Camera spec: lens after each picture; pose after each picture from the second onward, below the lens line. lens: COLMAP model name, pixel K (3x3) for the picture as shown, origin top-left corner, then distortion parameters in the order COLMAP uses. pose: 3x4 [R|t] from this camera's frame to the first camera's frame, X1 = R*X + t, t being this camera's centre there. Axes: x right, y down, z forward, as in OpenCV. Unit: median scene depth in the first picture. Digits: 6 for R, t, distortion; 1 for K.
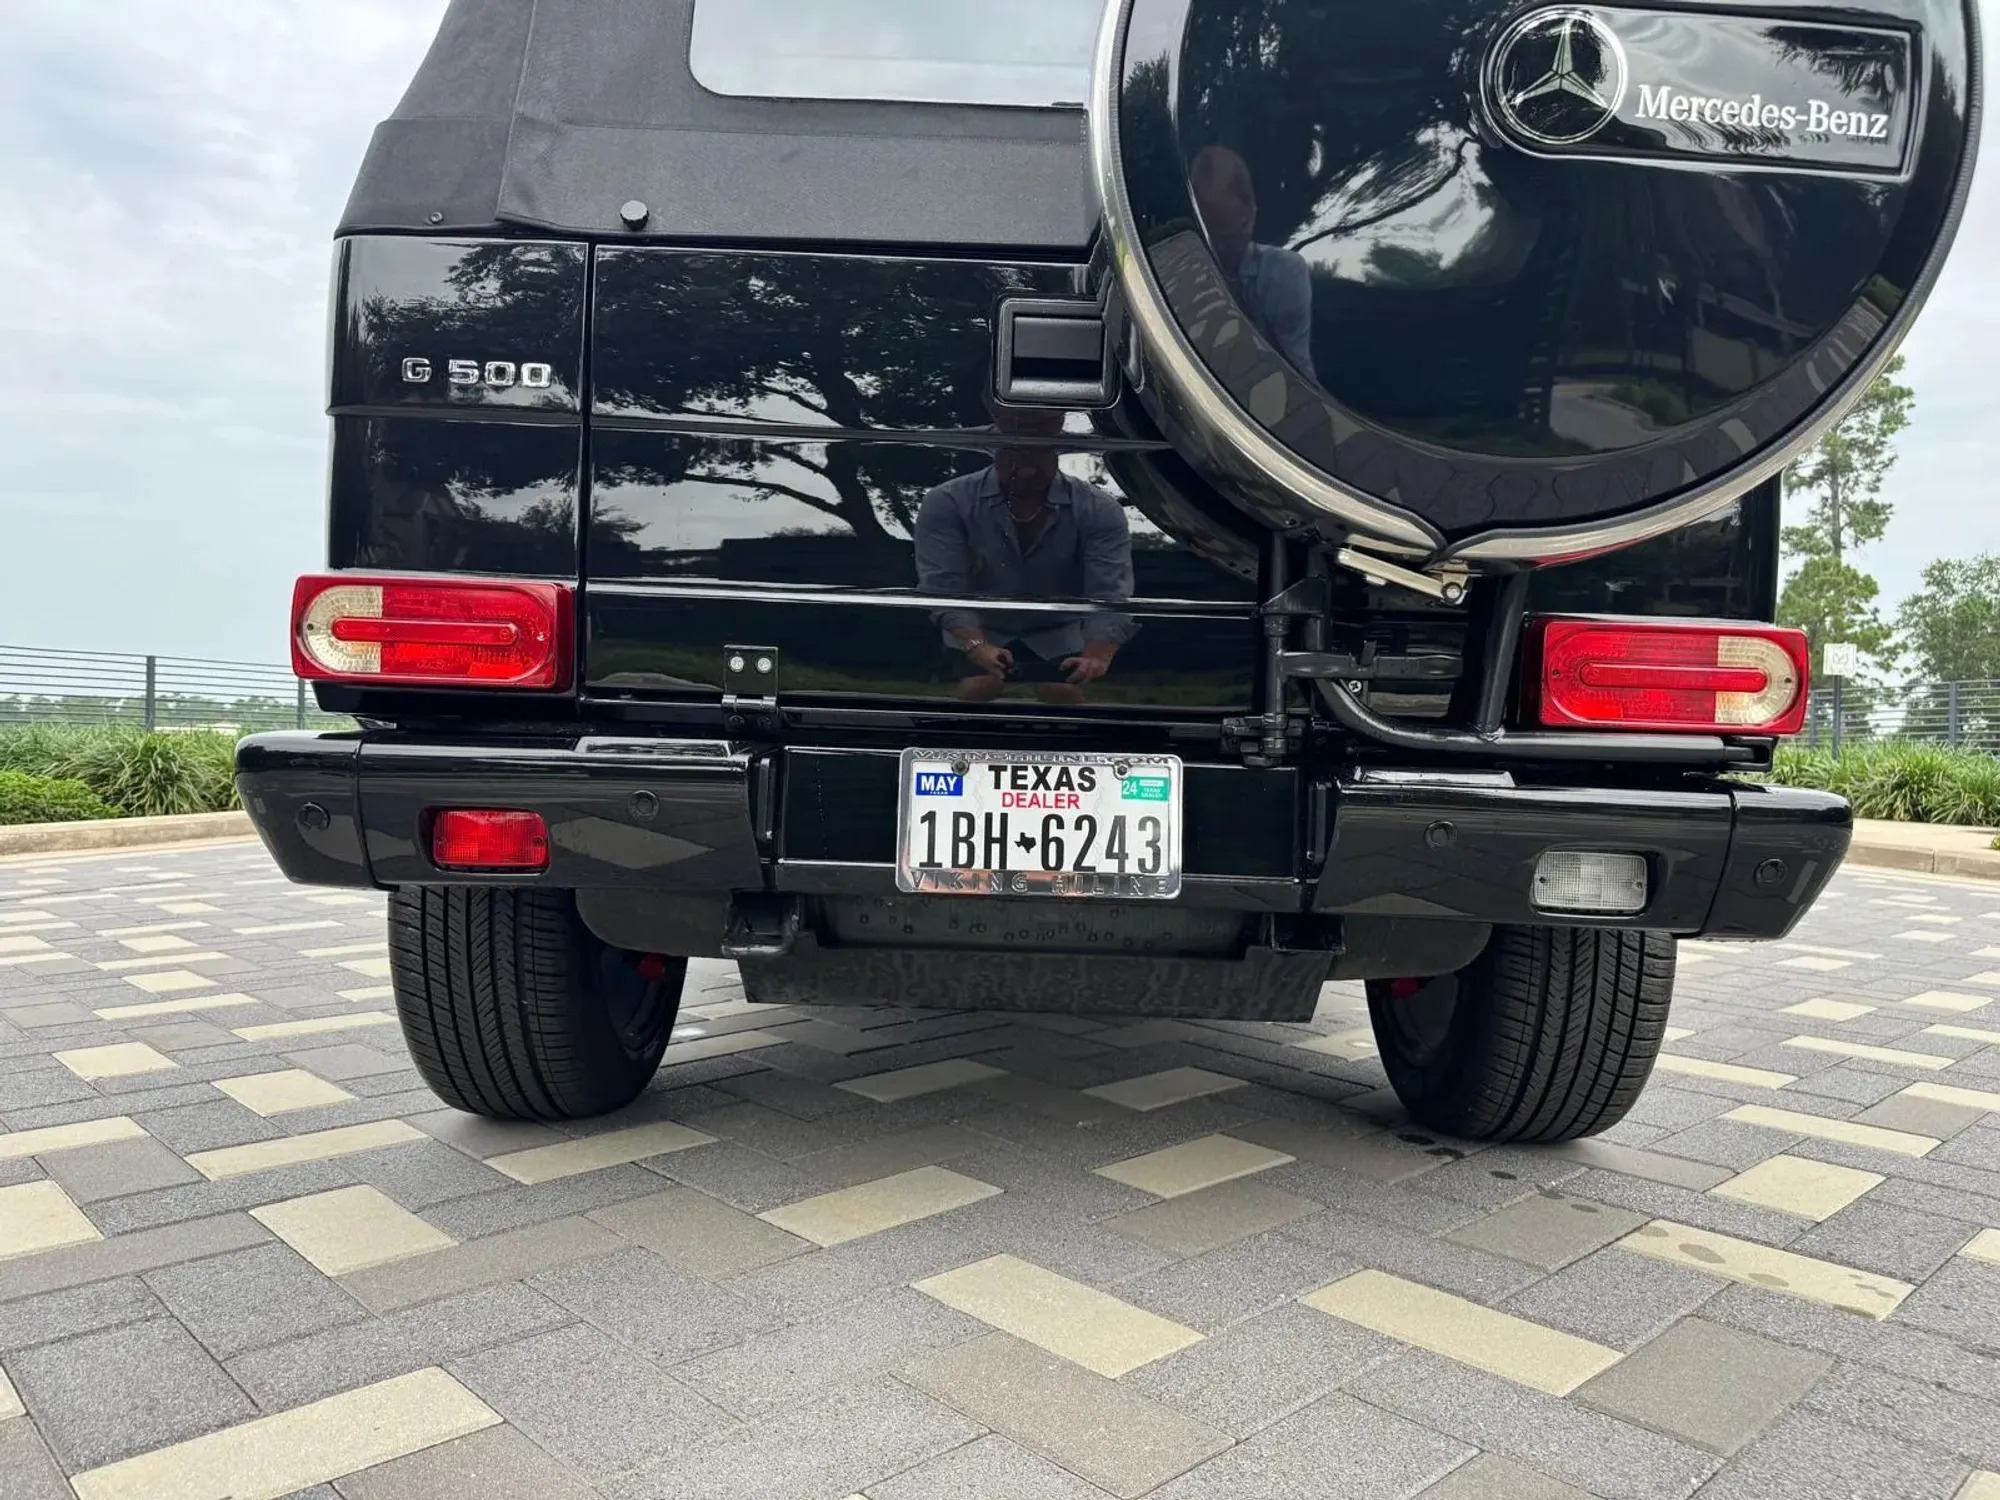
lens RADIAL K [[1409.2, 0, 1002.1], [0, 1409.2, 755.4], [0, 0, 1]] dist [0.020381, -0.038505]
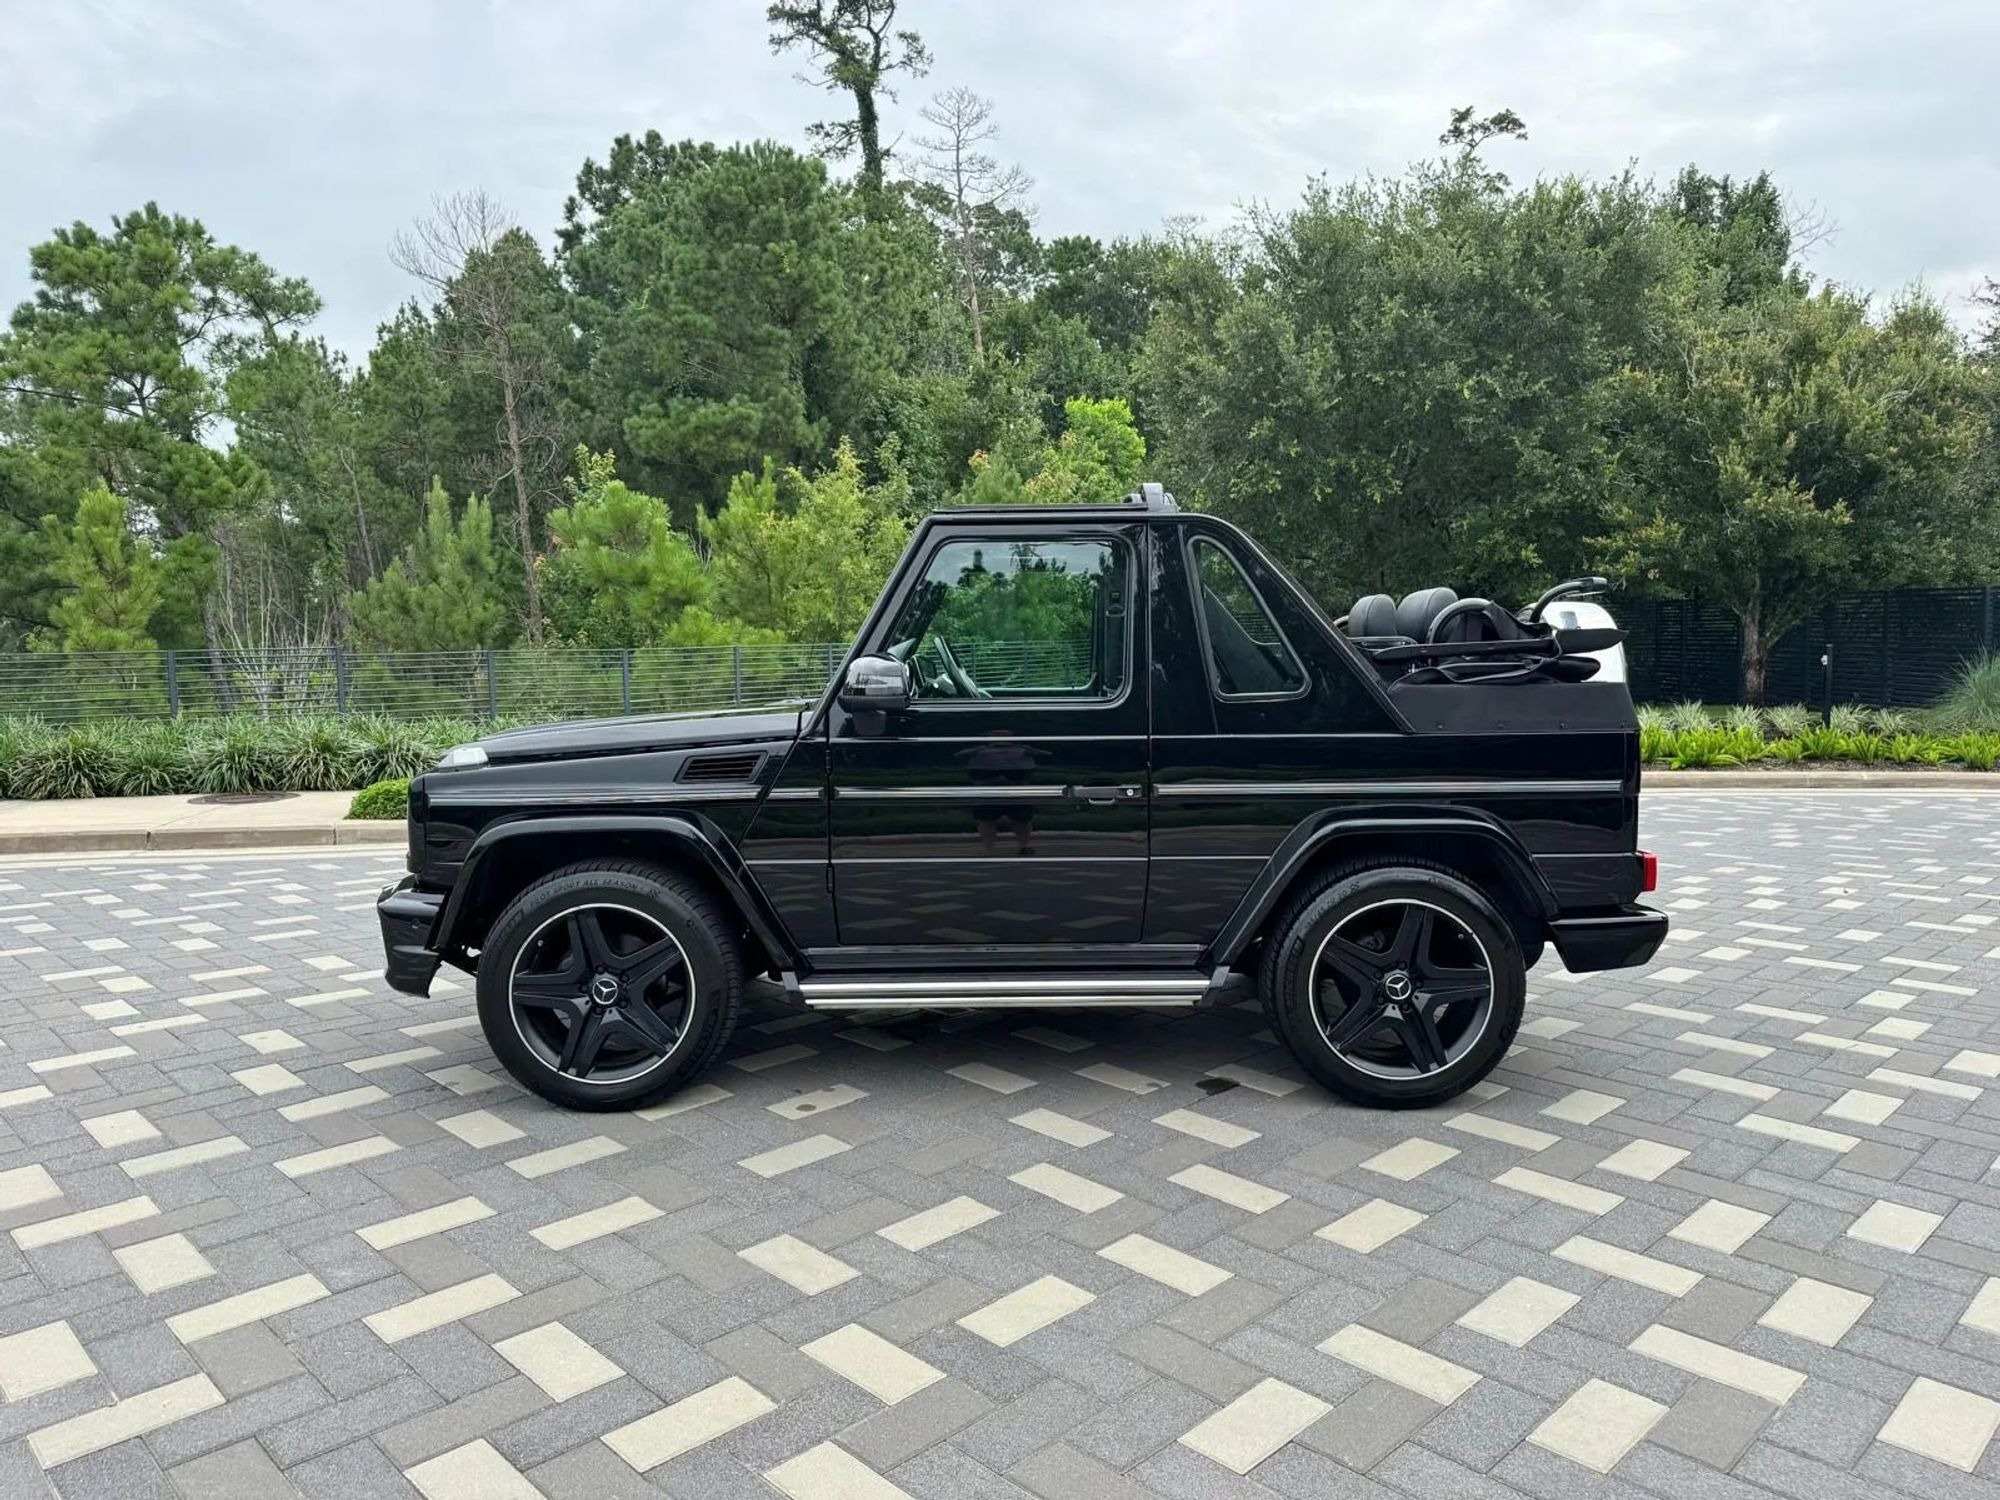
lens RADIAL K [[1396.6, 0, 999.8], [0, 1396.6, 780.2], [0, 0, 1]] dist [0.066077, -0.086589]
pose [[-0.016270, -0.117211, 0.992974, -2.326266], [0.014309, 0.992976, 0.117445, -0.445043], [-0.999765, 0.016120, -0.014479, 1.683280]]
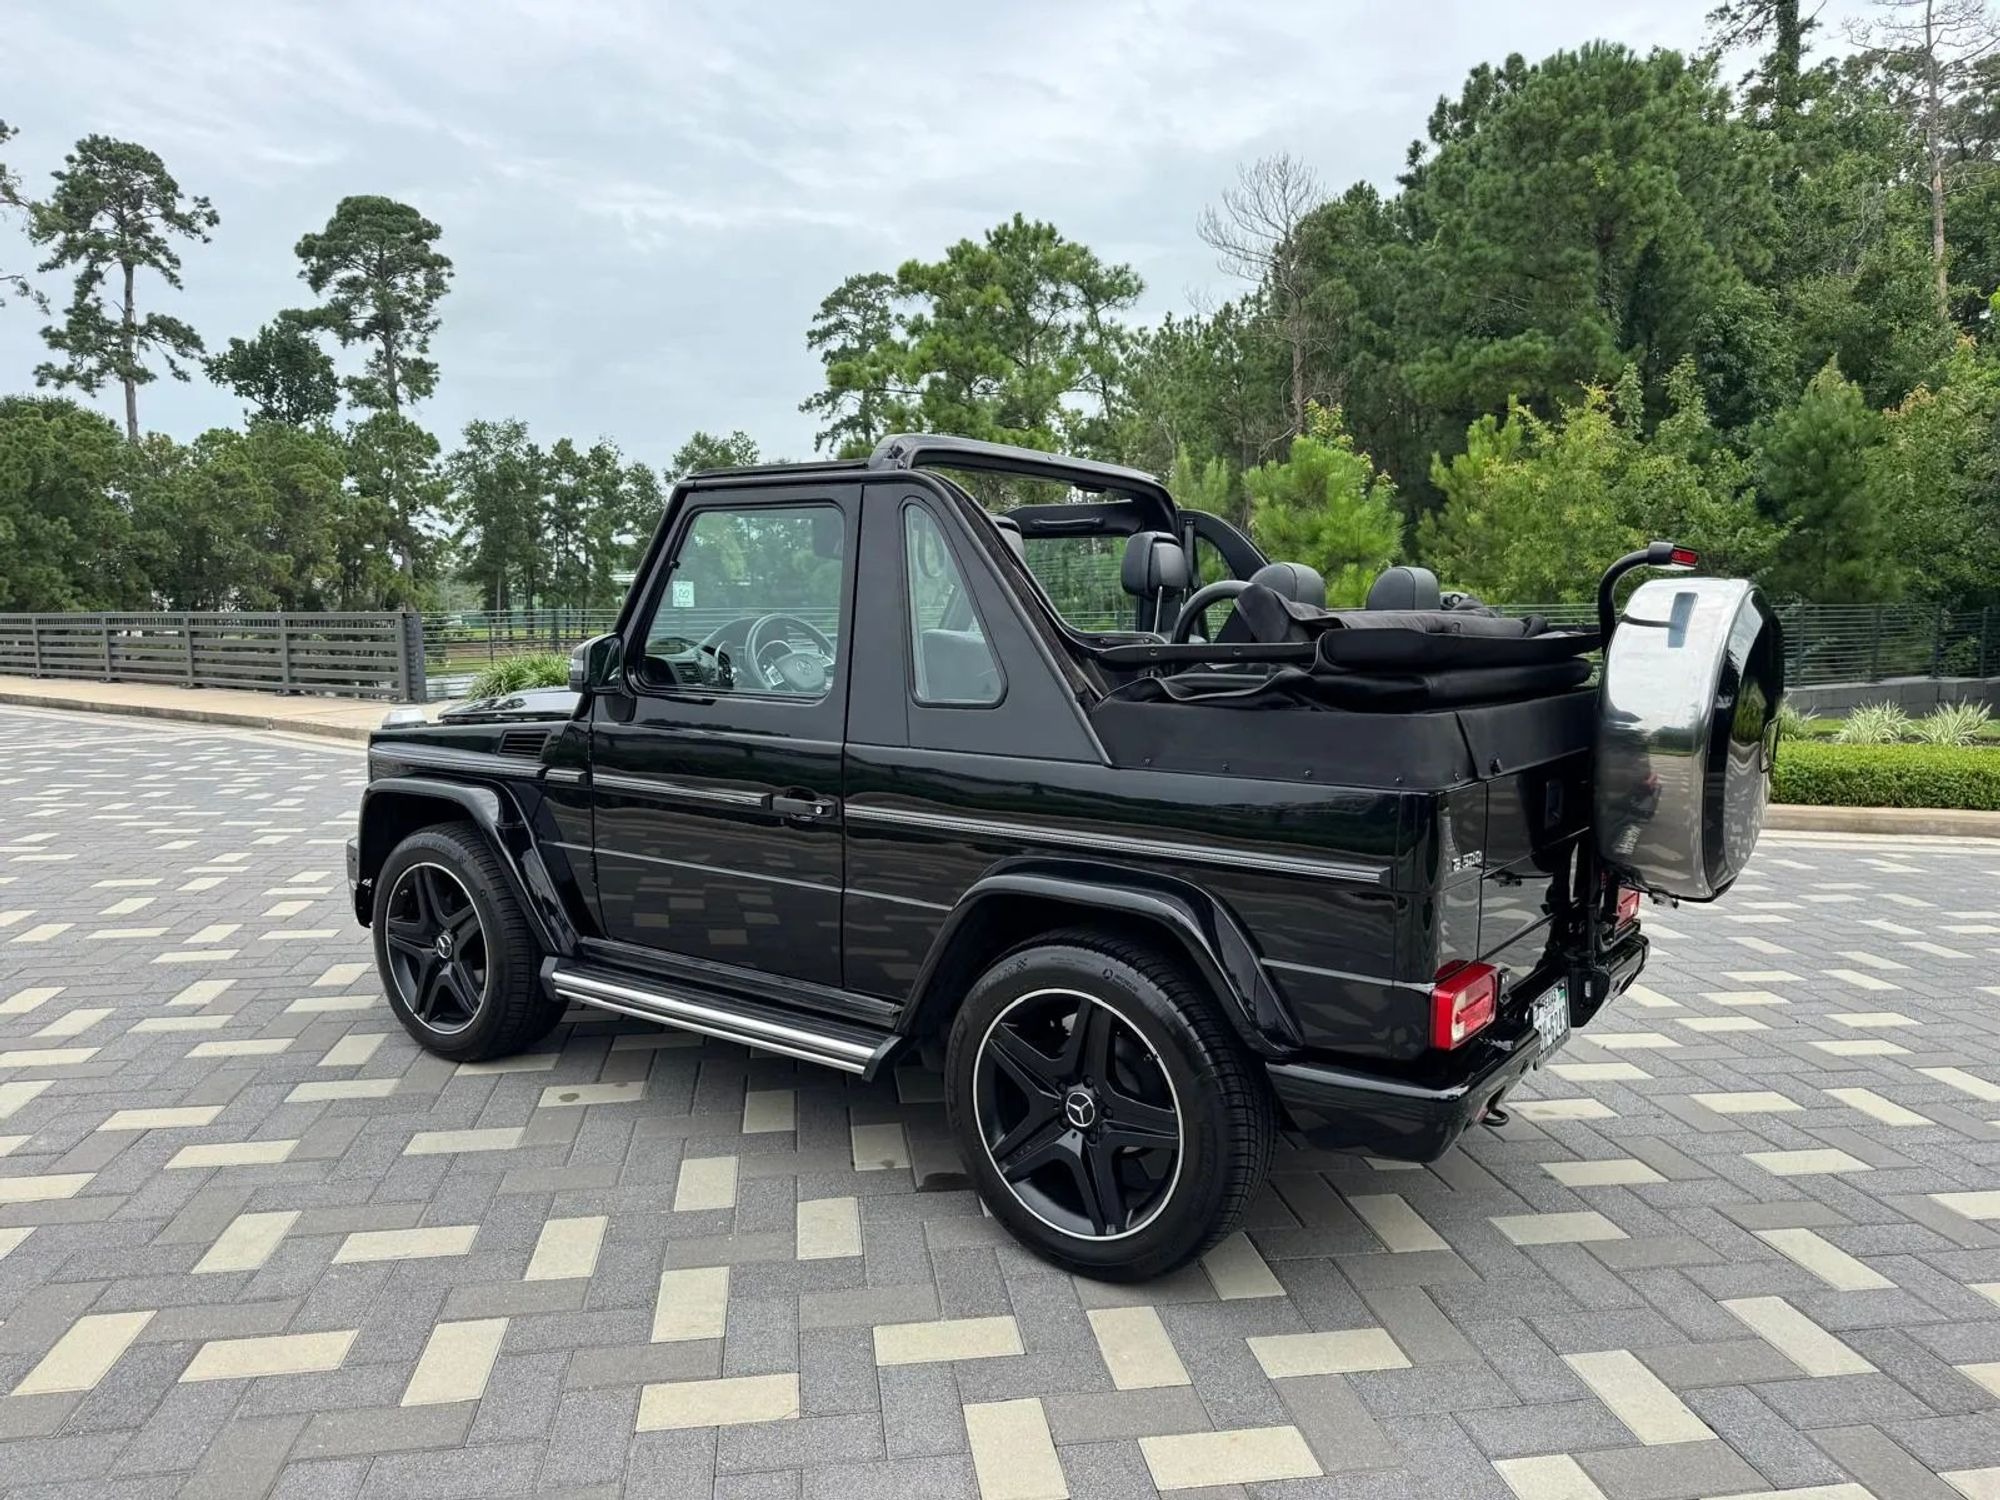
lens RADIAL K [[1408.0, 0, 994.9], [0, 1408.0, 759.6], [0, 0, 1]] dist [0.023379, -0.028188]
pose [[0.575591, -0.110356, 0.810257, -1.585157], [0.010840, 0.991795, 0.127380, -0.461070], [-0.817666, -0.064536, 0.572064, 0.345006]]
